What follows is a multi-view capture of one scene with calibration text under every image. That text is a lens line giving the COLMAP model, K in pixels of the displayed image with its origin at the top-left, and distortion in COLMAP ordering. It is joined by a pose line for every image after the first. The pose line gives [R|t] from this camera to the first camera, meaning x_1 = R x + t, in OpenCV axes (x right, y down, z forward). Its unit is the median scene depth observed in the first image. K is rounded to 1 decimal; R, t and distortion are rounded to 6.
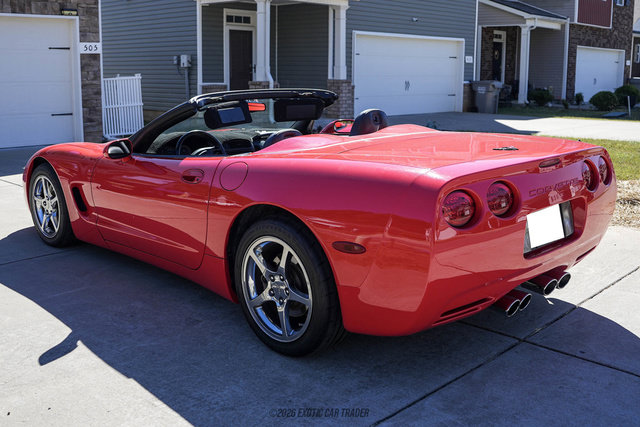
lens RADIAL K [[683.4, 0, 335.1], [0, 683.4, 213.2], [0, 0, 1]] dist [-0.054880, 0.003562]
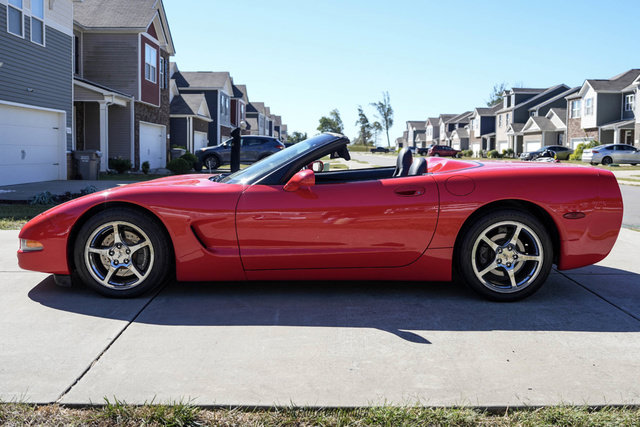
lens RADIAL K [[634.2, 0, 336.4], [0, 634.2, 210.7], [0, 0, 1]] dist [-0.073805, 0.014059]
pose [[0.713127, -0.063789, 0.698127, -0.299047], [0.138459, 0.989051, -0.051063, 0.006067], [-0.687226, 0.133077, 0.714151, 0.062630]]
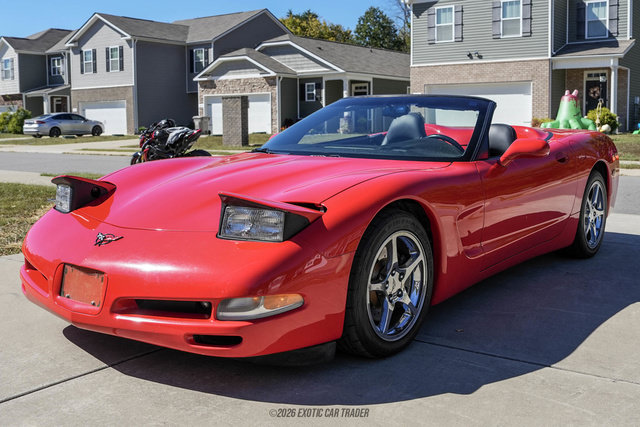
lens RADIAL K [[706.1, 0, 371.6], [0, 706.1, 198.6], [0, 0, 1]] dist [-0.073054, 0.064346]
pose [[-0.155853, -0.109687, 0.981671, -0.372997], [0.208338, 0.967809, 0.141214, -0.063066], [-0.965559, 0.226528, -0.127984, 0.397816]]
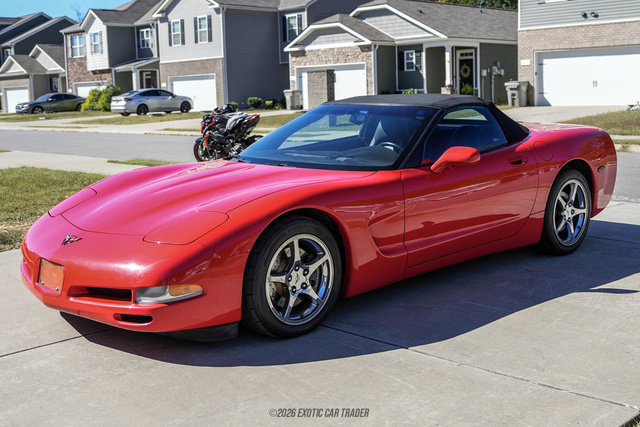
lens RADIAL K [[802.4, 0, 359.8], [0, 802.4, 205.6], [0, 0, 1]] dist [-0.029220, 0.020893]
pose [[0.020330, -0.147068, 0.988917, -0.455641], [0.232307, 0.962745, 0.138400, -0.067284], [-0.972430, 0.226919, 0.053737, 0.322191]]
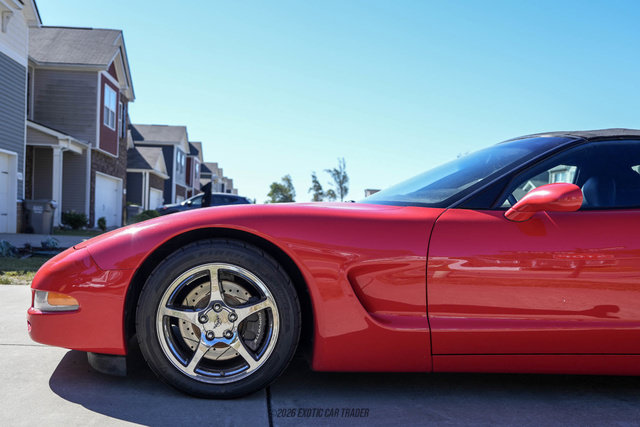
lens RADIAL K [[660.6, 0, 302.1], [0, 660.6, 291.1], [0, 0, 1]] dist [-0.058700, 0.003916]
pose [[0.693530, -0.051860, 0.718558, -0.275908], [0.109366, 0.993425, -0.033859, -0.003222], [-0.712078, 0.102068, 0.694642, 0.217659]]
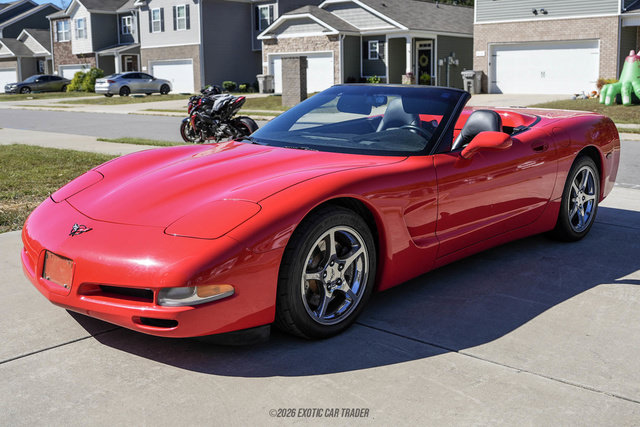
lens RADIAL K [[715.4, 0, 366.0], [0, 715.4, 211.6], [0, 0, 1]] dist [-0.064078, 0.049241]
pose [[-0.043520, -0.189340, 0.980947, -0.398973], [0.213647, 0.957399, 0.194273, -0.070583], [-0.975941, 0.218031, -0.001214, 0.352298]]
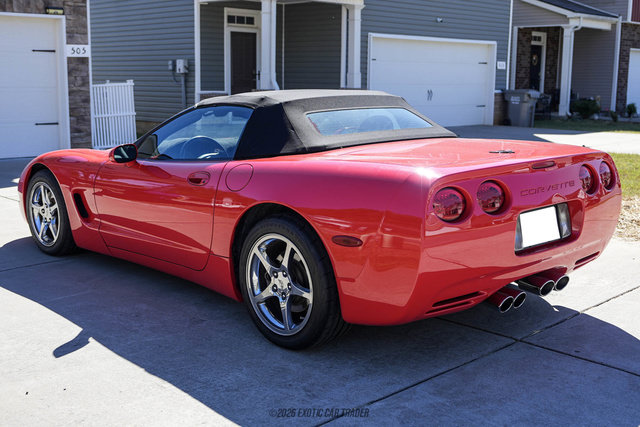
lens RADIAL K [[791.3, 0, 317.4], [0, 791.3, 239.7], [0, 0, 1]] dist [0.001621, 0.033434]
pose [[0.999130, 0.011019, -0.040211, 0.004649], [-0.011225, 0.999925, -0.004906, 0.010742], [0.040154, 0.005353, 0.999179, -0.047332]]
